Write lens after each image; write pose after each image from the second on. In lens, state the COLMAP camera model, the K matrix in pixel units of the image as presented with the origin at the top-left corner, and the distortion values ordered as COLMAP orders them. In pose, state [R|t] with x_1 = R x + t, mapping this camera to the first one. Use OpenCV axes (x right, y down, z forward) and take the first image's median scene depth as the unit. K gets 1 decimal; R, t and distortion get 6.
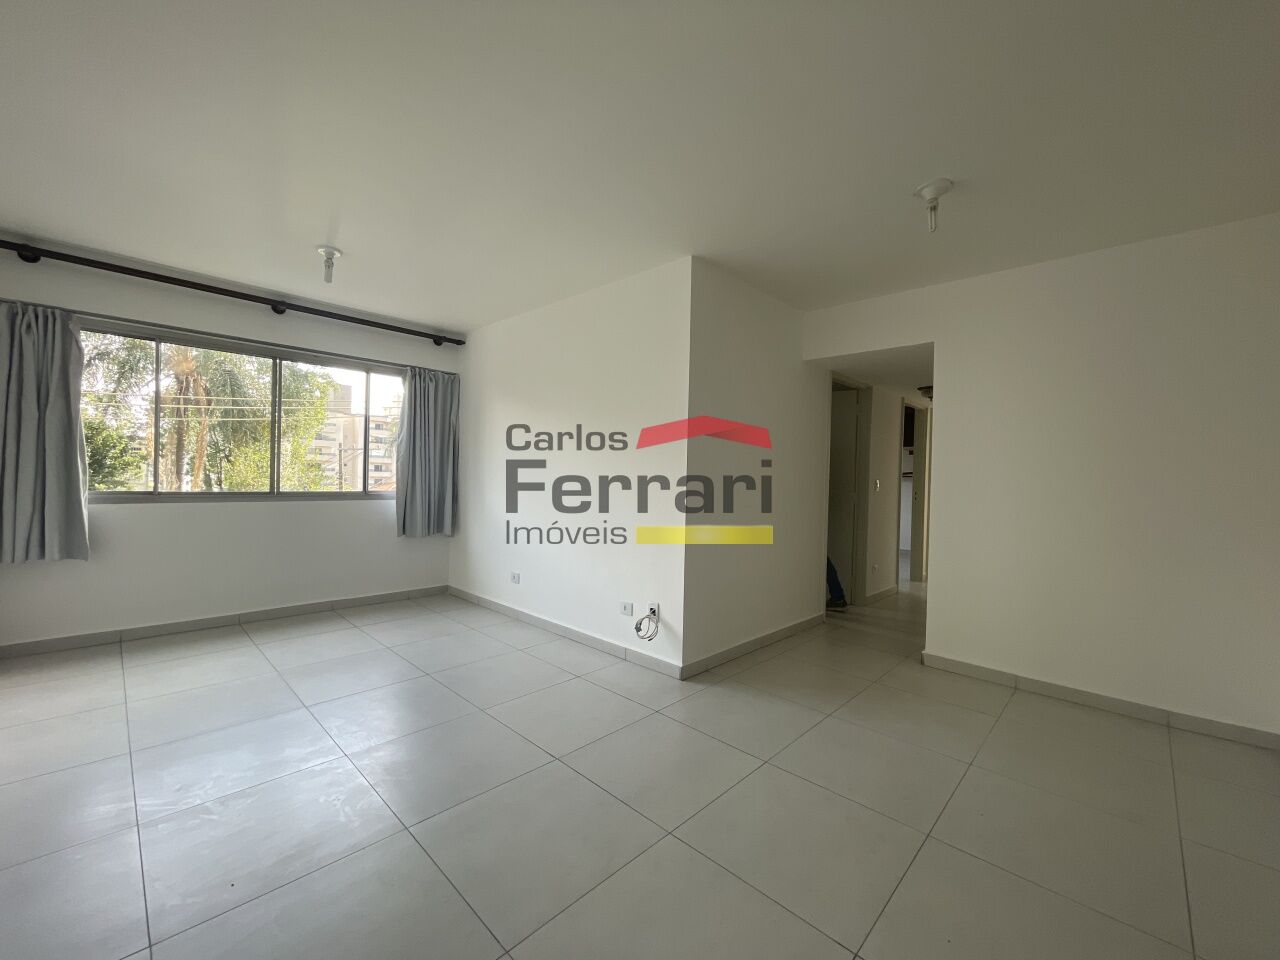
lens RADIAL K [[496.5, 0, 640.0], [0, 496.5, 480.0], [0, 0, 1]] dist [-0.000045, 0.000060]
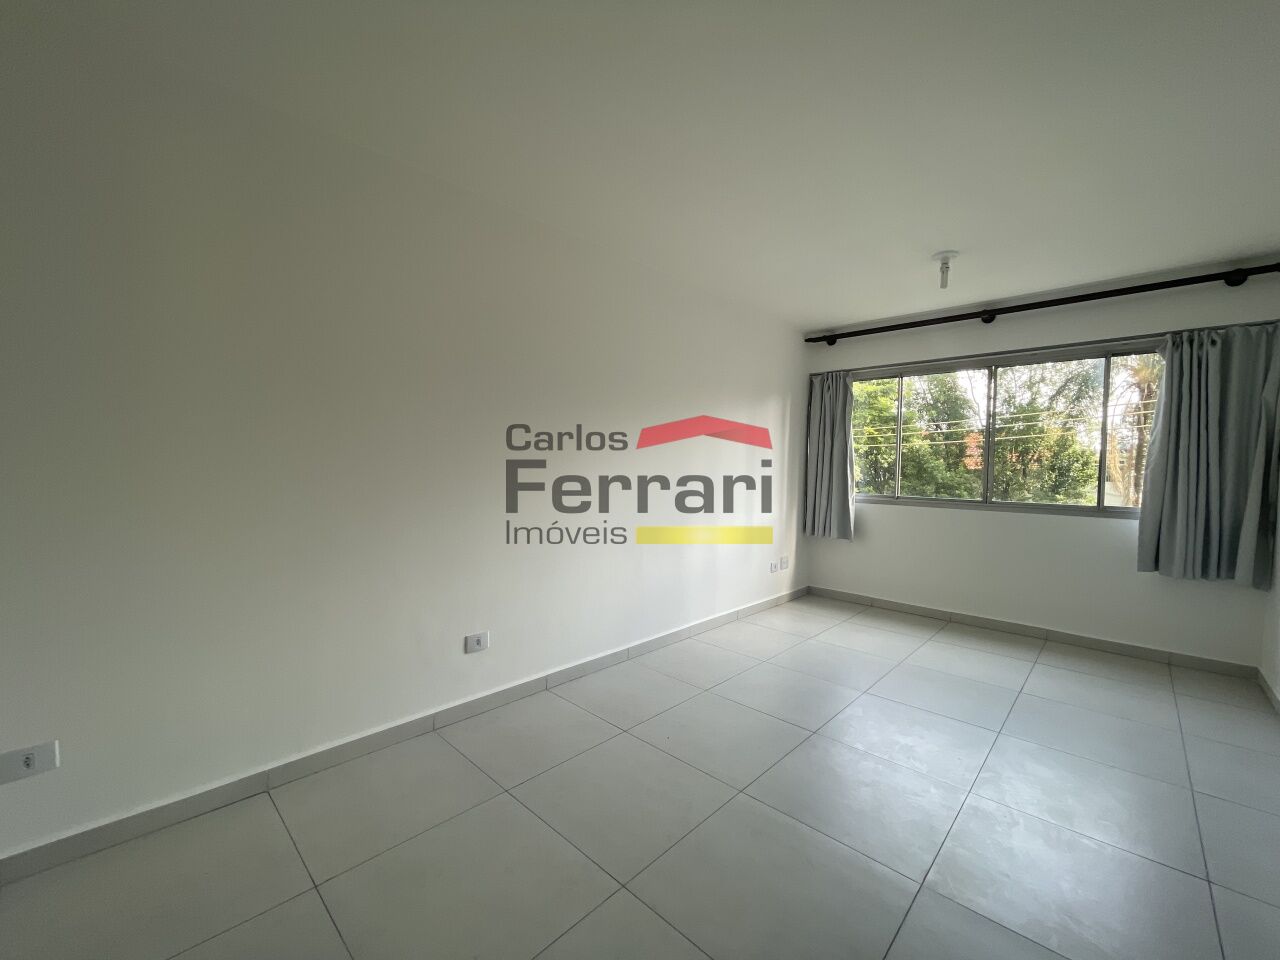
lens RADIAL K [[518.0, 0, 640.0], [0, 518.0, 480.0], [0, 0, 1]] dist [-0.033341, -0.000016]
pose [[0.008088, 0.000008, -0.999967, 0.285056], [-0.026605, 0.999646, -0.000207, 0.000256], [0.999613, 0.026606, 0.008086, 0.296297]]
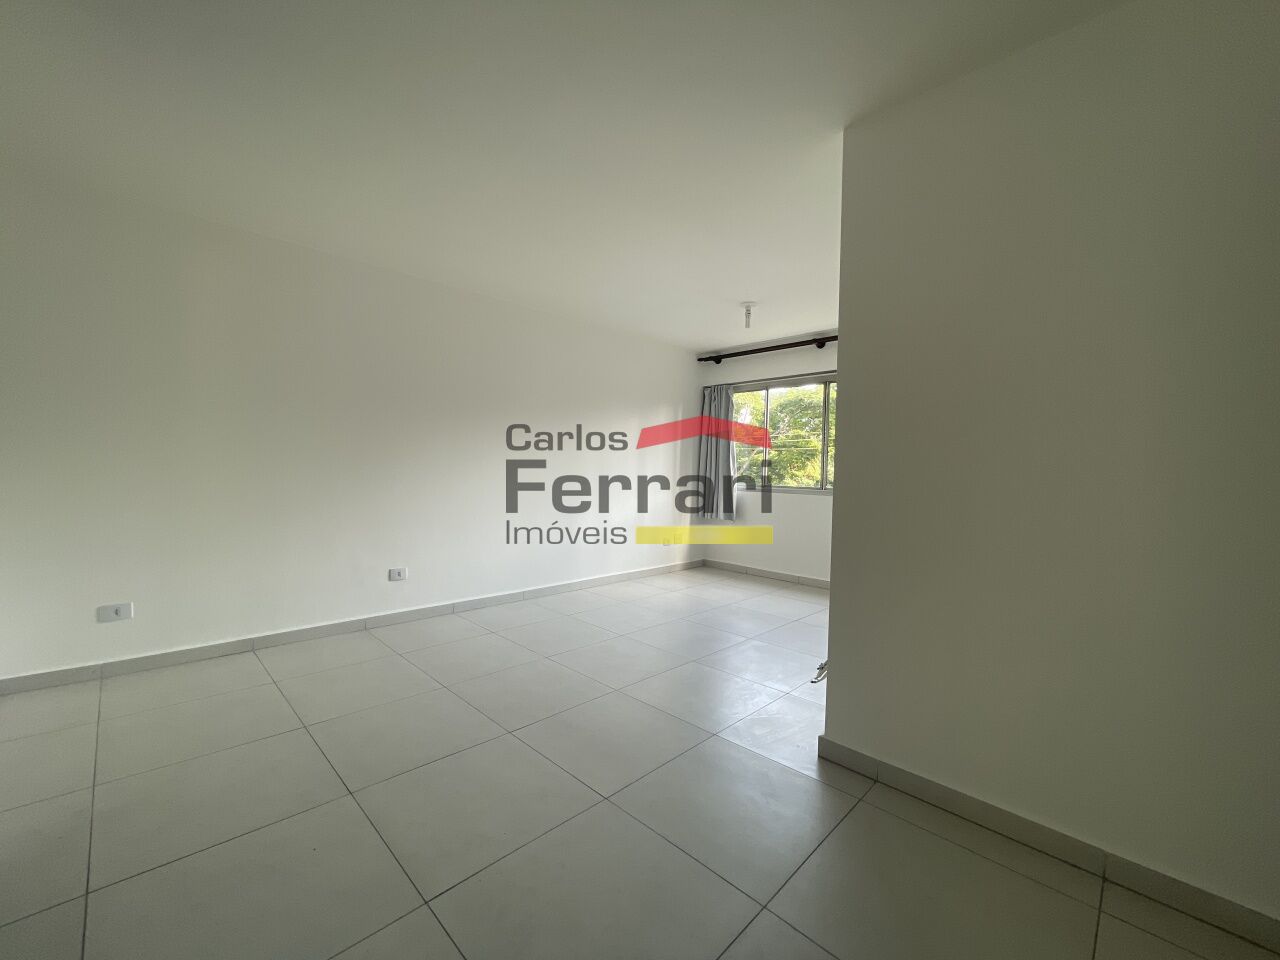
lens RADIAL K [[521.2, 0, 640.0], [0, 521.2, 480.0], [0, 0, 1]] dist [-0.000563, 0.000182]
pose [[-0.043897, 0.001626, -0.999035, 0.602597], [-0.030050, 0.999544, 0.002947, 0.012122], [0.998584, 0.030151, -0.043829, 0.593705]]
